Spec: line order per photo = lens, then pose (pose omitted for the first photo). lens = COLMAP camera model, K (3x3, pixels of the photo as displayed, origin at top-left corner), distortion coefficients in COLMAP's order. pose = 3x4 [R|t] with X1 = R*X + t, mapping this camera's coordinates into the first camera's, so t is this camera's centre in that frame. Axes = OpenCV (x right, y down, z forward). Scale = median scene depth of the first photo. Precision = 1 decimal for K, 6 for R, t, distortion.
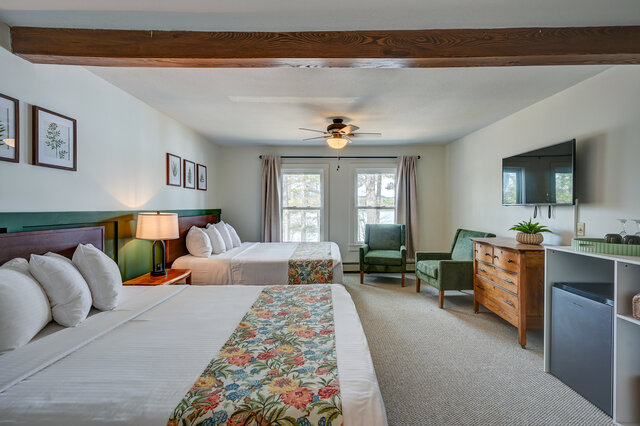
lens RADIAL K [[282.6, 0, 317.0], [0, 282.6, 210.4], [0, 0, 1]] dist [-0.004684, 0.000090]
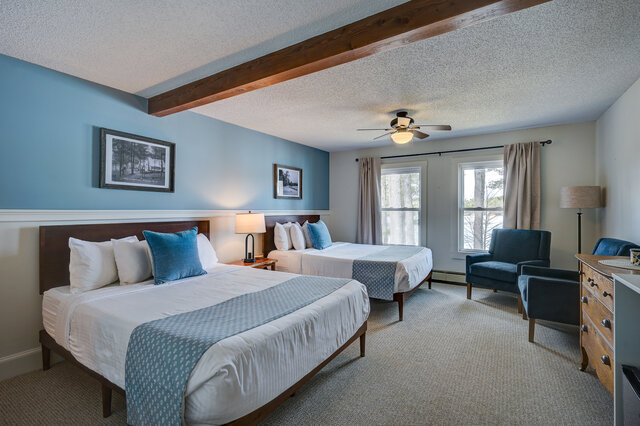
lens RADIAL K [[282.6, 0, 324.0], [0, 282.6, 210.9], [0, 0, 1]] dist [-0.004684, 0.000090]
pose [[0.852210, 0.002865, -0.523191, 0.384321], [-0.004719, 0.999986, -0.002210, 0.002921], [0.523178, 0.004352, 0.852212, 0.091003]]
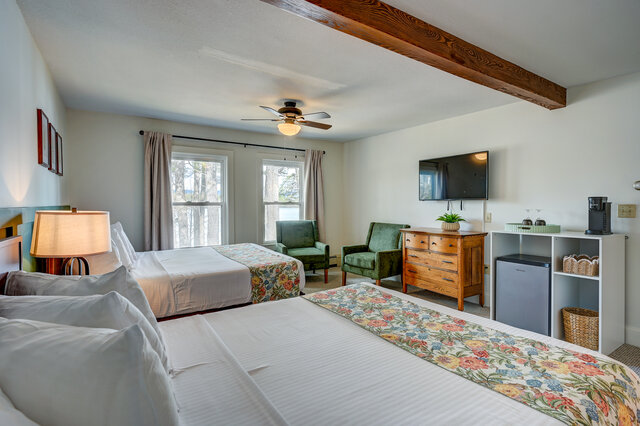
lens RADIAL K [[312.3, 0, 315.4], [0, 312.3, 209.9], [0, 0, 1]] dist [0.001700, -0.000226]
pose [[0.832476, -0.013388, 0.553900, -0.457757], [0.008815, 0.999902, 0.010920, 0.004367], [-0.553992, -0.004207, 0.832512, 0.159346]]
